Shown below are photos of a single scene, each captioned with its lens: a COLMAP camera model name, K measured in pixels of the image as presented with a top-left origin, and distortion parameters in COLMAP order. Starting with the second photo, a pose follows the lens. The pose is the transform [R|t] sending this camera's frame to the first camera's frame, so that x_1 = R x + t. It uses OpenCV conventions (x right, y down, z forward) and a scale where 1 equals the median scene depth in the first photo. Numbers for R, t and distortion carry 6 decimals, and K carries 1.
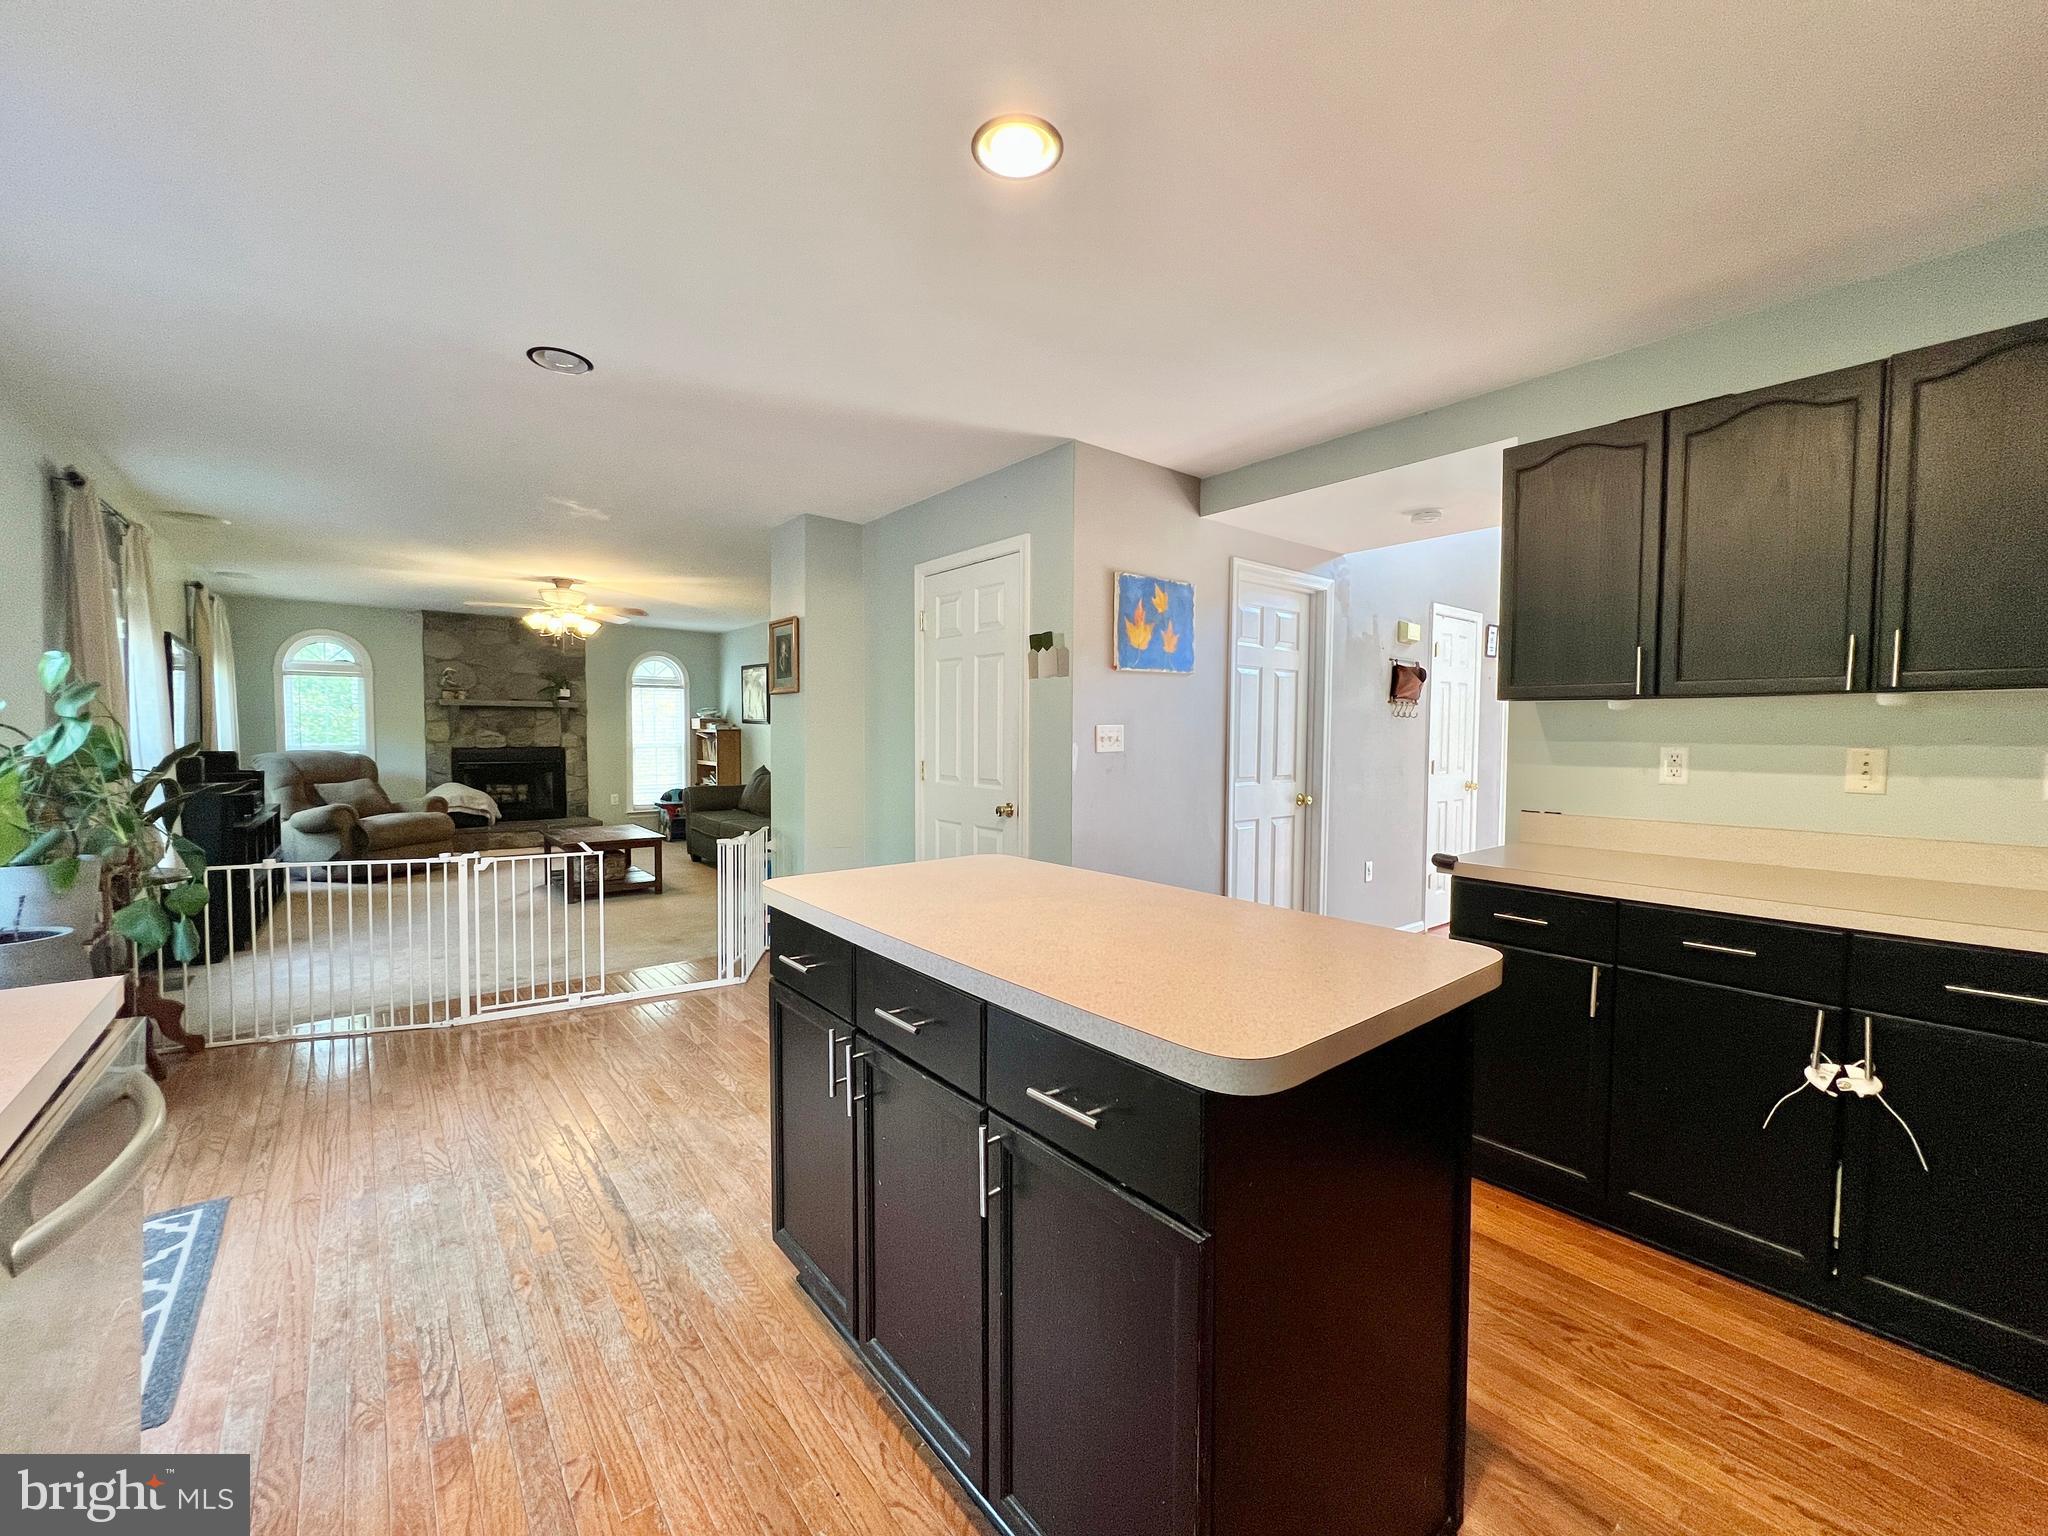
lens RADIAL K [[821.3, 0, 1026.9], [0, 821.3, 762.7], [0, 0, 1]] dist [-0.000338, 0.000285]
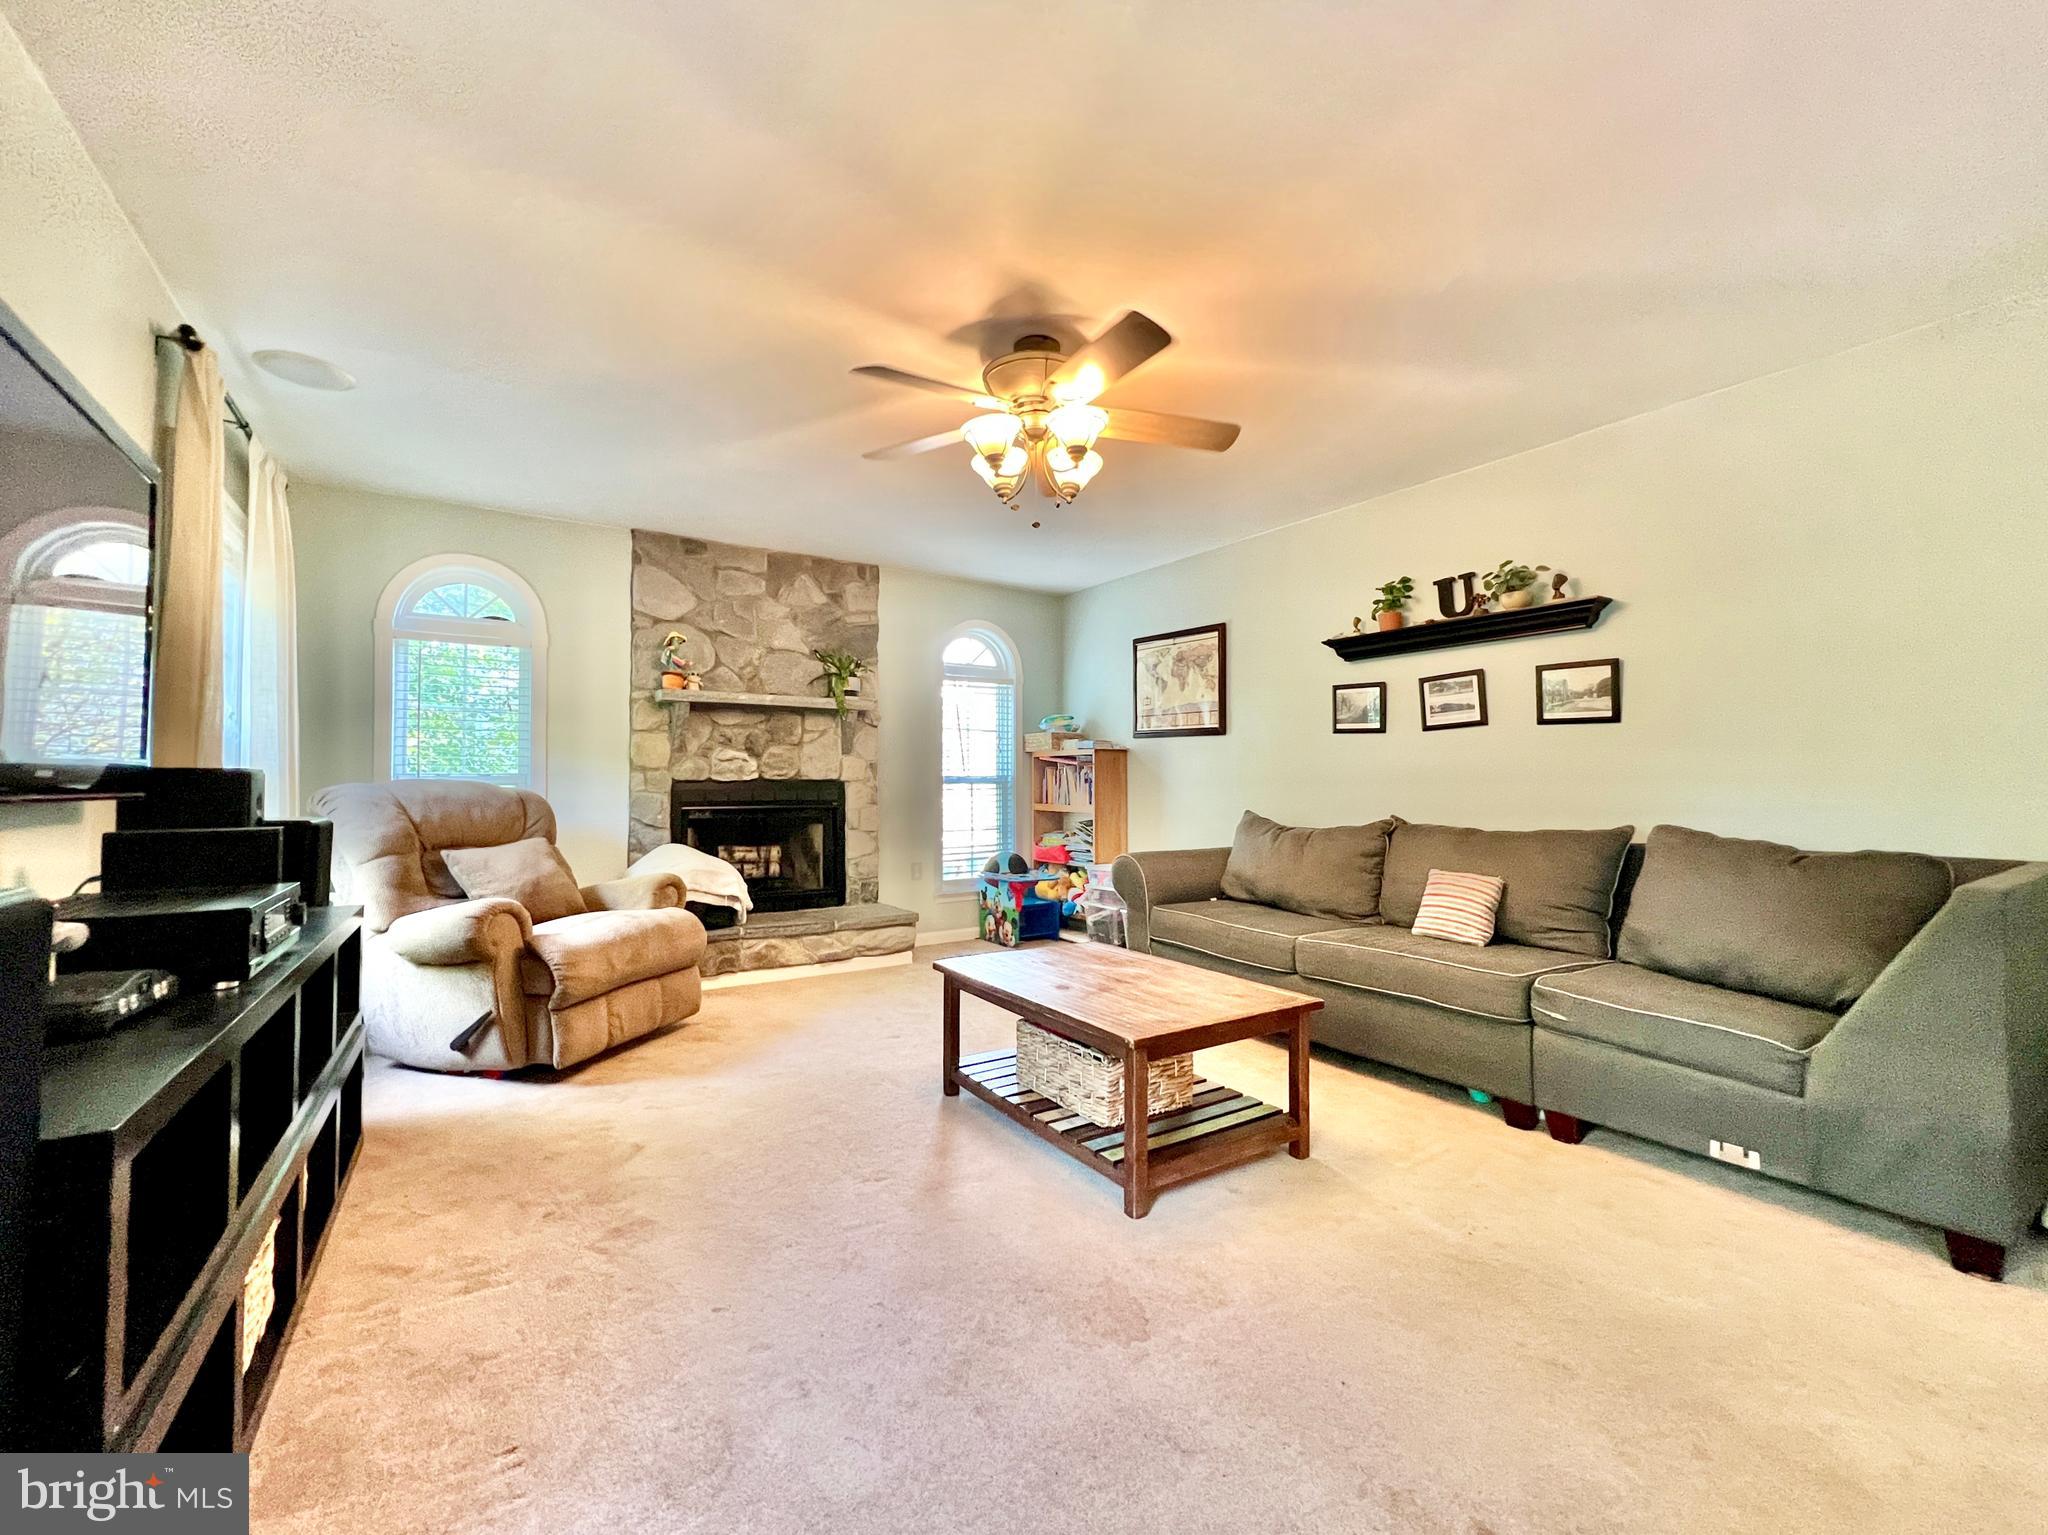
lens RADIAL K [[834.1, 0, 1024.0], [0, 834.1, 767.5], [0, 0, 1]] dist [-0.002229, -0.000238]
pose [[0.995470, -0.007167, -0.094804, -0.458072], [0.001943, 0.998480, -0.055076, 0.005049], [0.095054, 0.054642, 0.993971, 0.519148]]
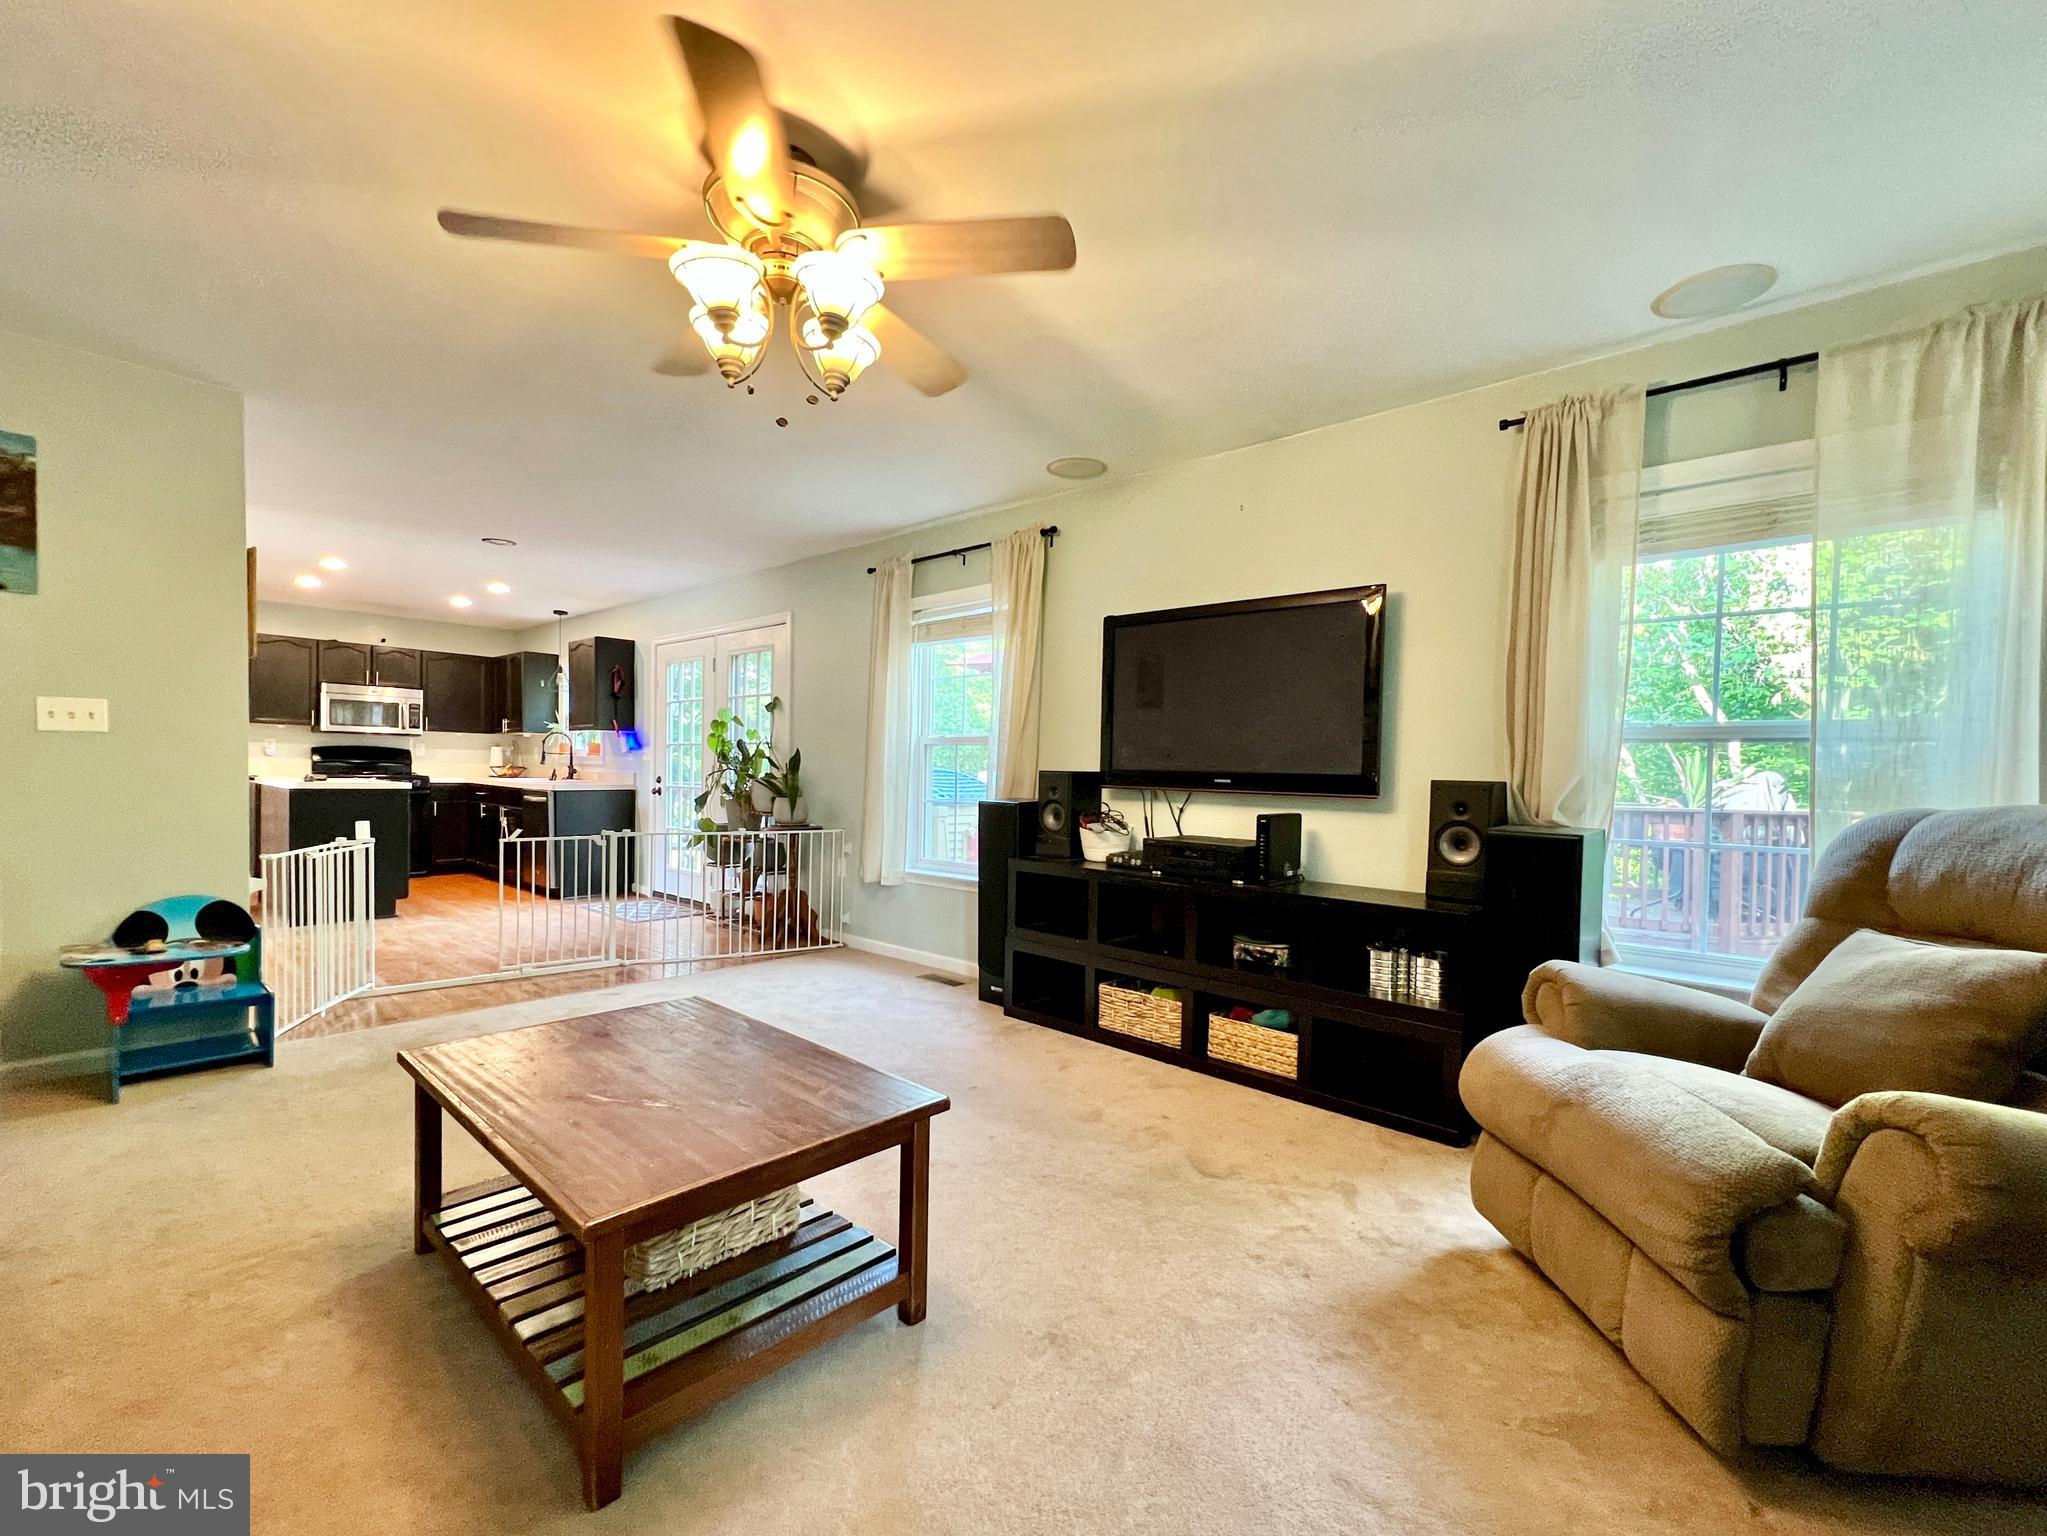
lens RADIAL K [[878.2, 0, 1024.6], [0, 878.2, 799.3], [0, 0, 1]] dist [0.000724, 0.000063]
pose [[-0.988334, -0.021732, -0.150745, -0.520529], [-0.032496, 0.997065, 0.069315, -0.023733], [0.148797, 0.073405, -0.986140, 1.132991]]
